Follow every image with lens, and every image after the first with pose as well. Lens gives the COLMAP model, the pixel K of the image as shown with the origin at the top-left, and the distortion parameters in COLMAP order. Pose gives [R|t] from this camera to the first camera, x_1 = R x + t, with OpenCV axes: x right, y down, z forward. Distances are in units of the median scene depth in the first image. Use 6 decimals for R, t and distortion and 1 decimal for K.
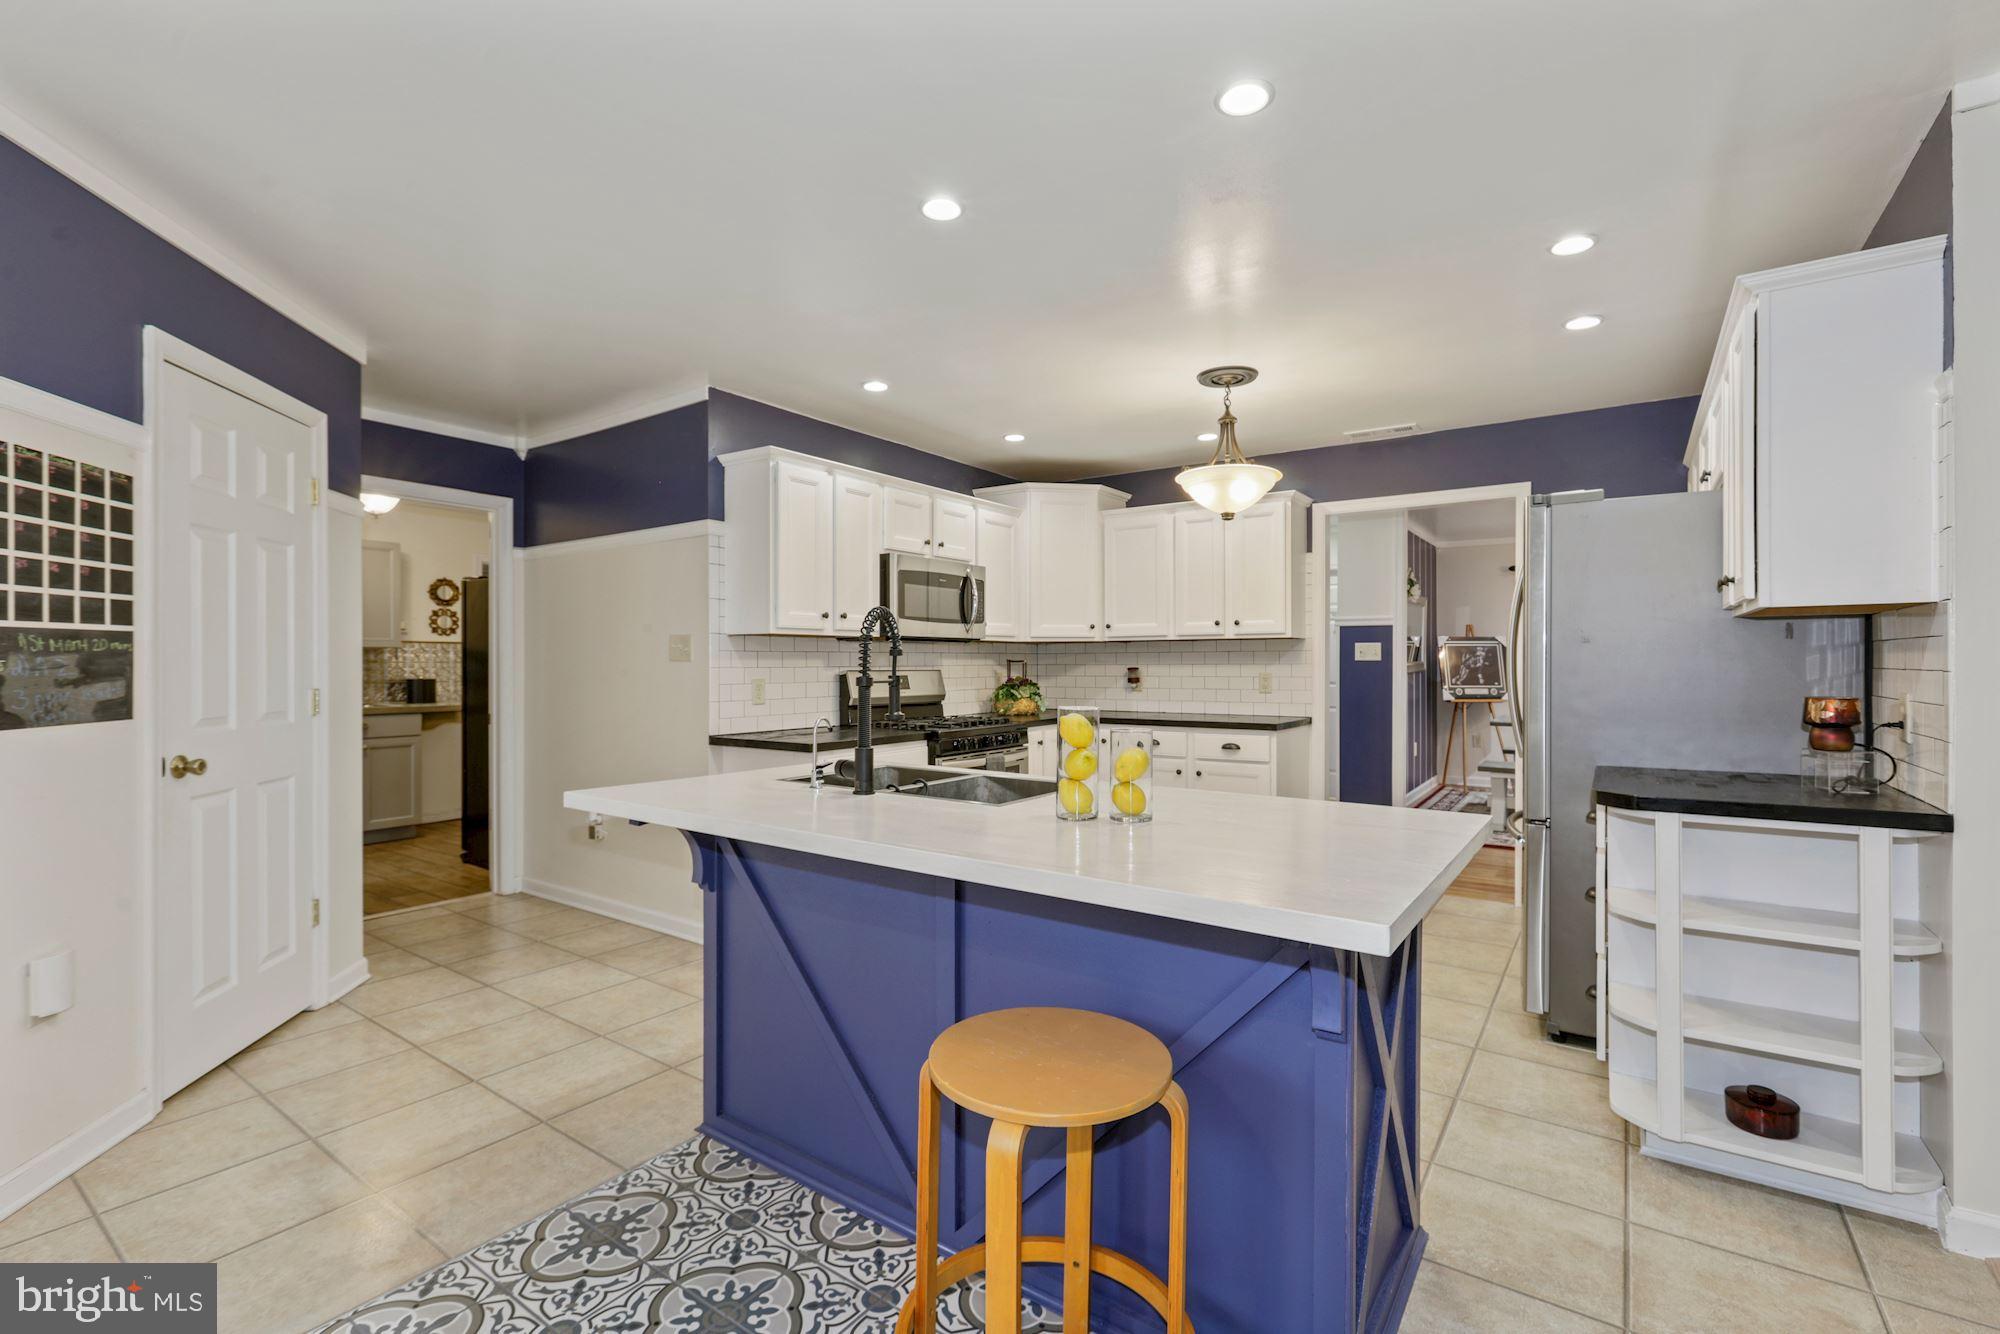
lens RADIAL K [[894.9, 0, 997.8], [0, 894.9, 668.9], [0, 0, 1]] dist [0.001564, 0.001559]
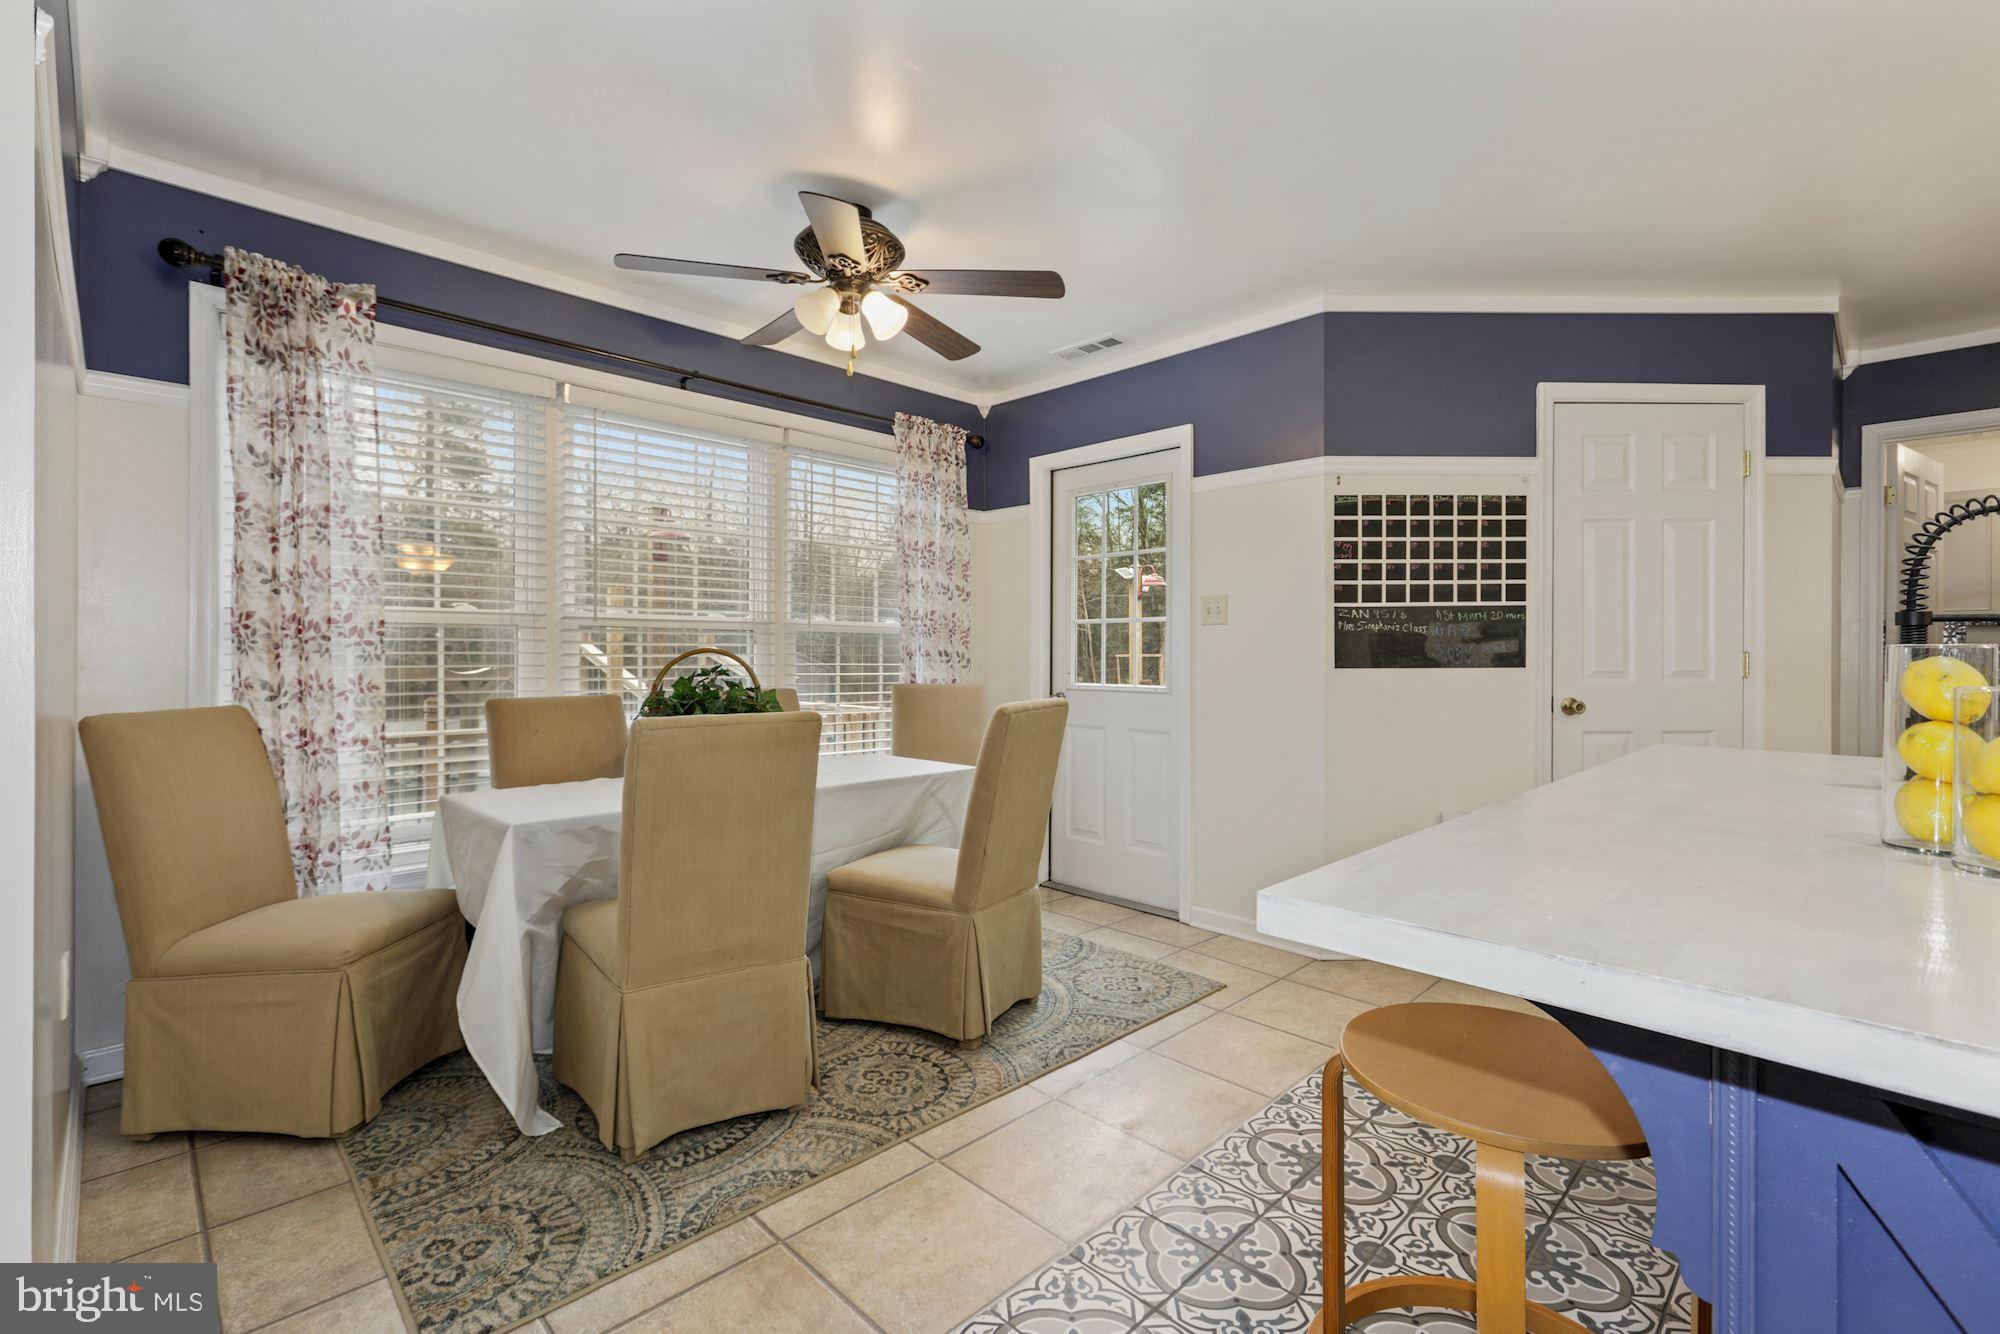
lens RADIAL K [[894.9, 0, 998.6], [0, 894.9, 654.8], [0, 0, 1]] dist [0.001564, 0.001559]
pose [[-0.164267, -0.004393, -0.986406, 0.564530], [-0.008312, 0.999961, -0.003069, 0.047409], [0.986381, 0.007694, -0.164297, 0.421075]]
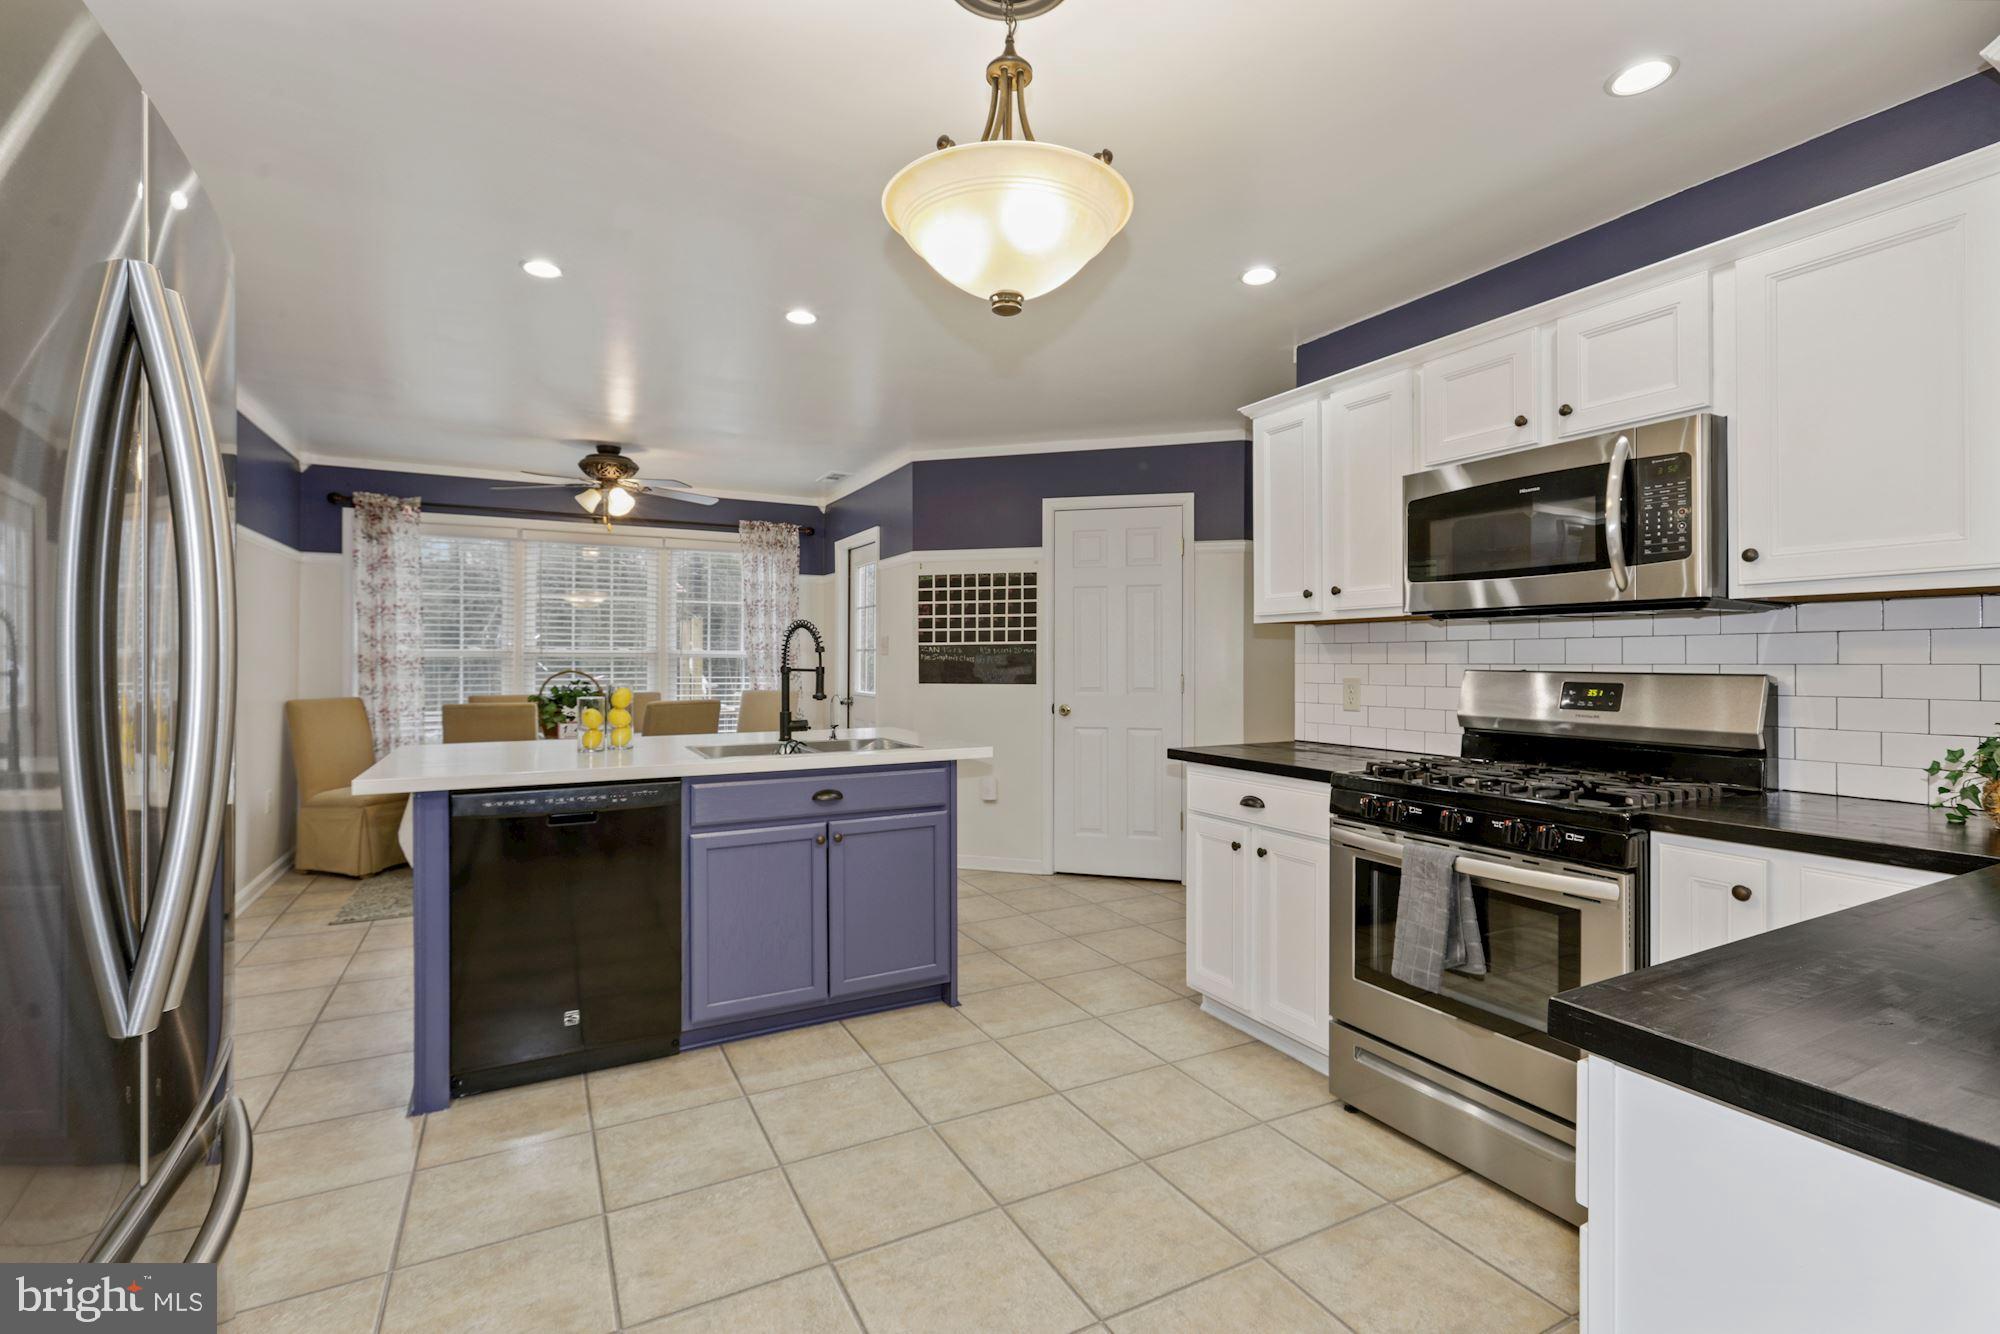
lens RADIAL K [[894.9, 0, 996.0], [0, 894.9, 659.2], [0, 0, 1]] dist [0.001564, 0.001559]
pose [[-0.446988, -0.003199, -0.894534, 1.020784], [-0.009625, 0.999953, 0.001233, -0.006572], [0.894488, 0.009161, -0.446998, 1.901267]]
